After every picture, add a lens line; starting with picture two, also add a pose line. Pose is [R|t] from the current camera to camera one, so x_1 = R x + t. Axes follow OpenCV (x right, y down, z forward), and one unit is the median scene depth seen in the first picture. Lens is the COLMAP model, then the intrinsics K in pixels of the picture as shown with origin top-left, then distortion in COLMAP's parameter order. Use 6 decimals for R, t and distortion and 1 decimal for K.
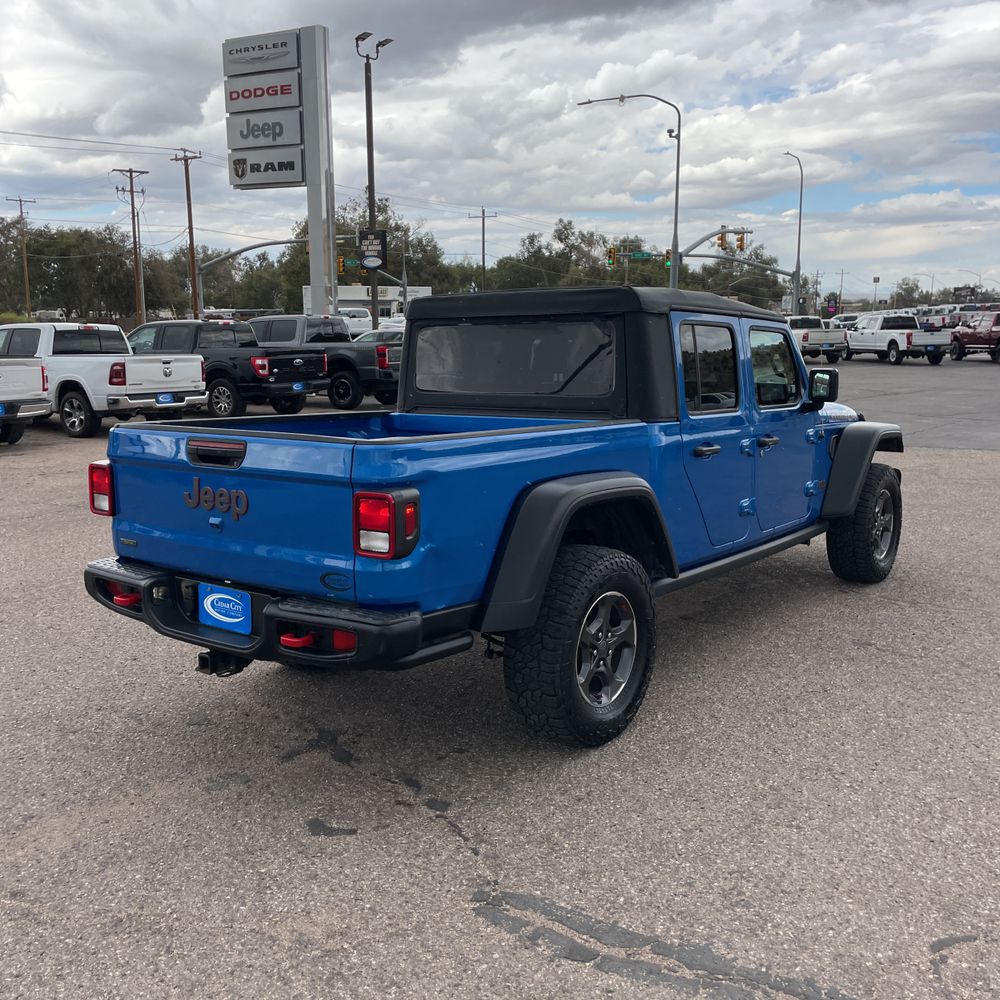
lens RADIAL K [[997.2, 0, 496.0], [0, 997.2, 504.0], [0, 0, 1]] dist [0.090163, -0.111221]
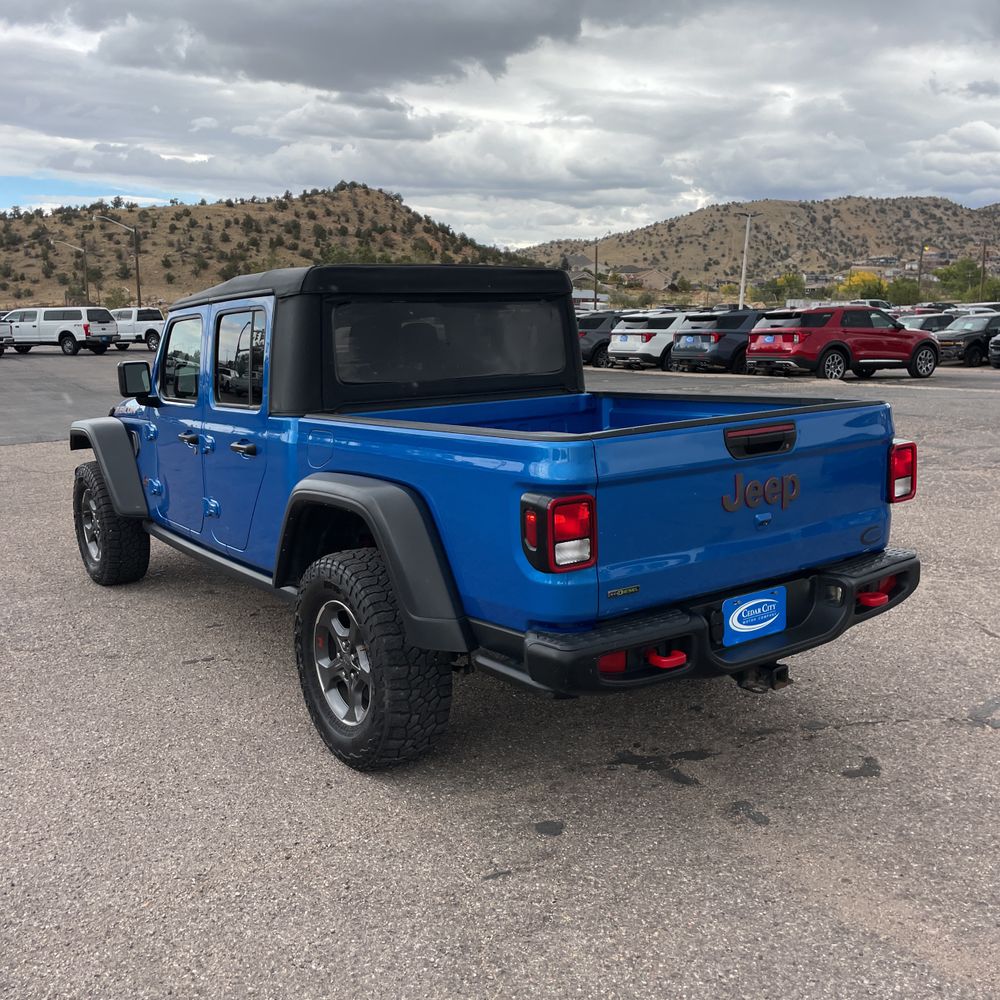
lens RADIAL K [[997.2, 0, 496.0], [0, 997.2, 504.0], [0, 0, 1]] dist [0.090163, -0.111221]
pose [[0.290913, -0.167381, 0.941994, -0.094991], [0.167577, 0.978272, 0.122075, -0.011431], [-0.941960, 0.122343, 0.312641, 0.076165]]
